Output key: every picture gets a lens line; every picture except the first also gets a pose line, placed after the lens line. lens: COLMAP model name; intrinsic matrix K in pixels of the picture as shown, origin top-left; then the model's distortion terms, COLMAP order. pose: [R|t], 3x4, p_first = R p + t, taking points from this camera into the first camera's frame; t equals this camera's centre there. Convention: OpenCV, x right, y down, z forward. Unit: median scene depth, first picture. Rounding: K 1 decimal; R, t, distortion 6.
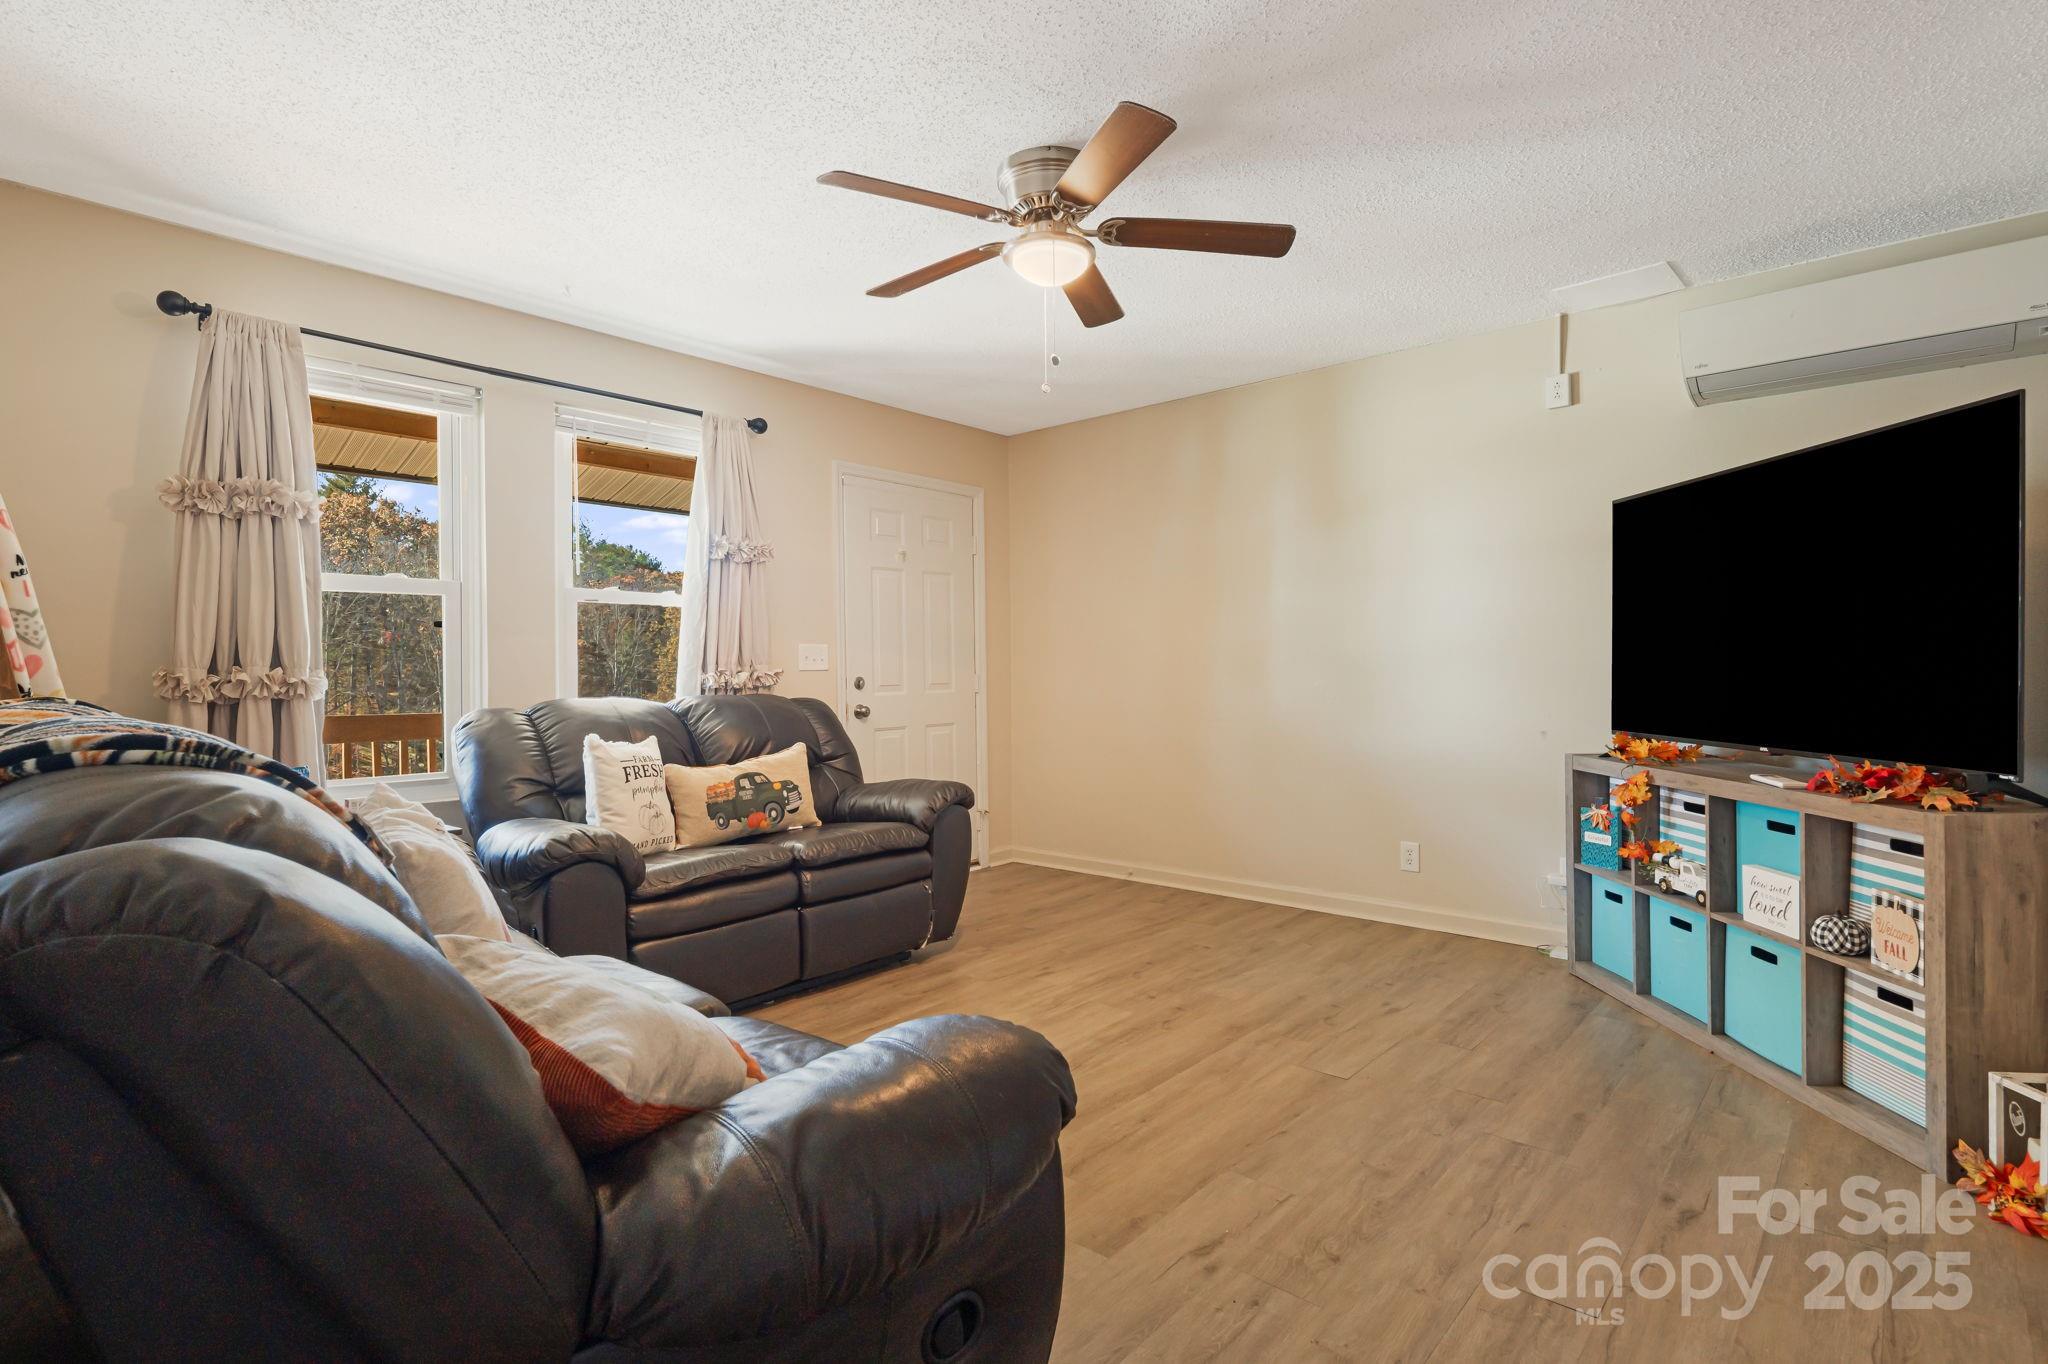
lens RADIAL K [[1008.5, 0, 1017.0], [0, 1008.5, 652.3], [0, 0, 1]] dist [0.003788, 0.000512]
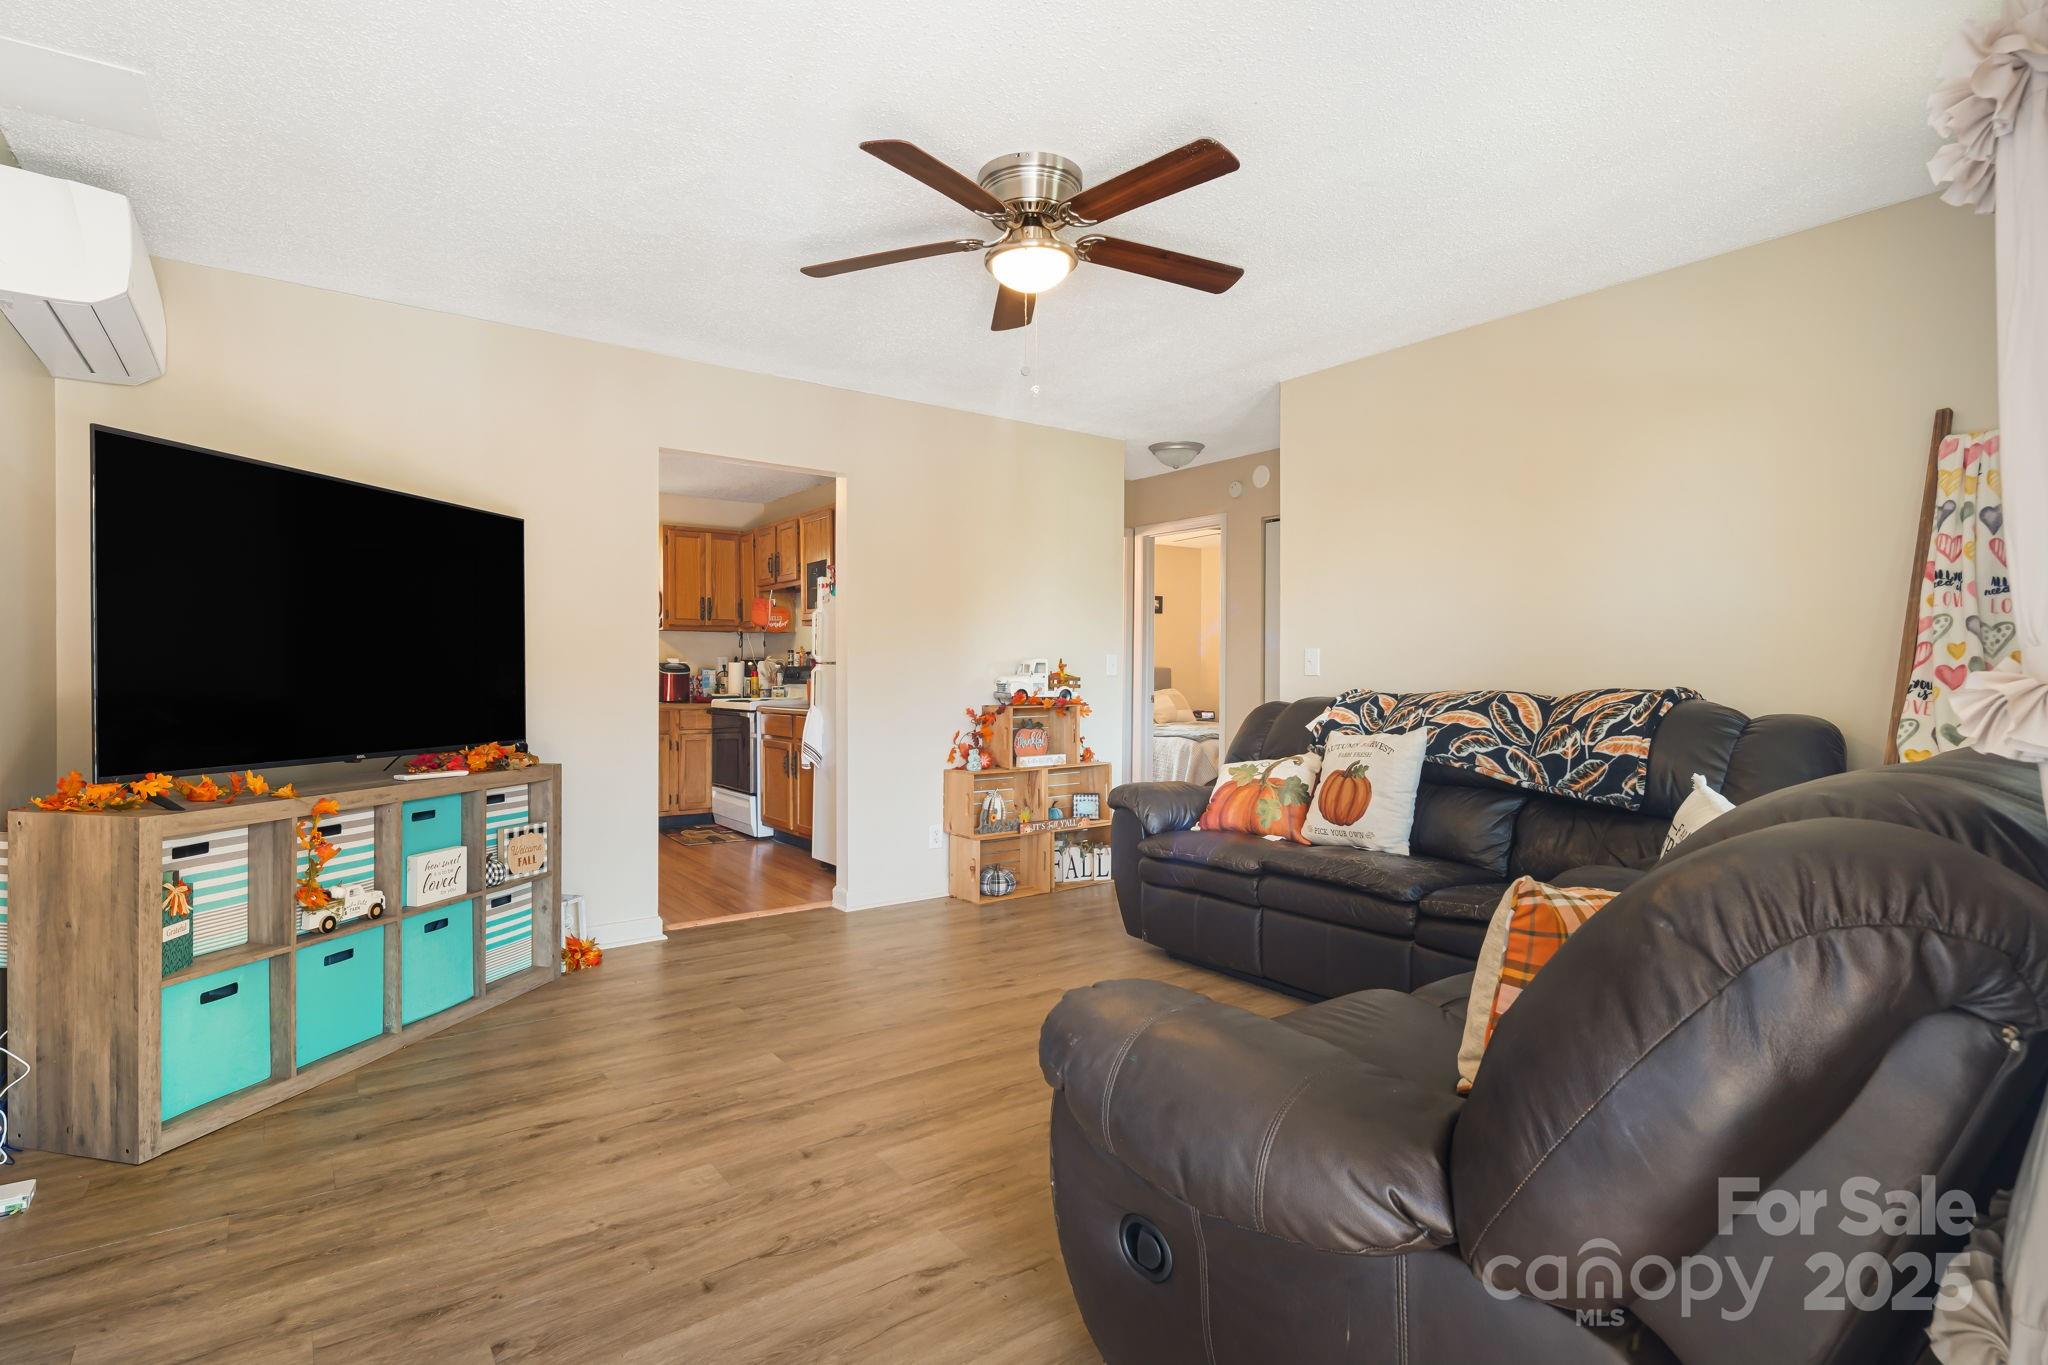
lens RADIAL K [[998.2, 0, 1024.0], [0, 998.2, 682.5], [0, 0, 1]] dist [0.000989, 0.000134]
pose [[-0.978826, 0.005284, 0.204627, -0.148769], [0.003990, 0.999969, -0.006733, 0.027286], [-0.204656, -0.005774, -0.978817, 1.824523]]
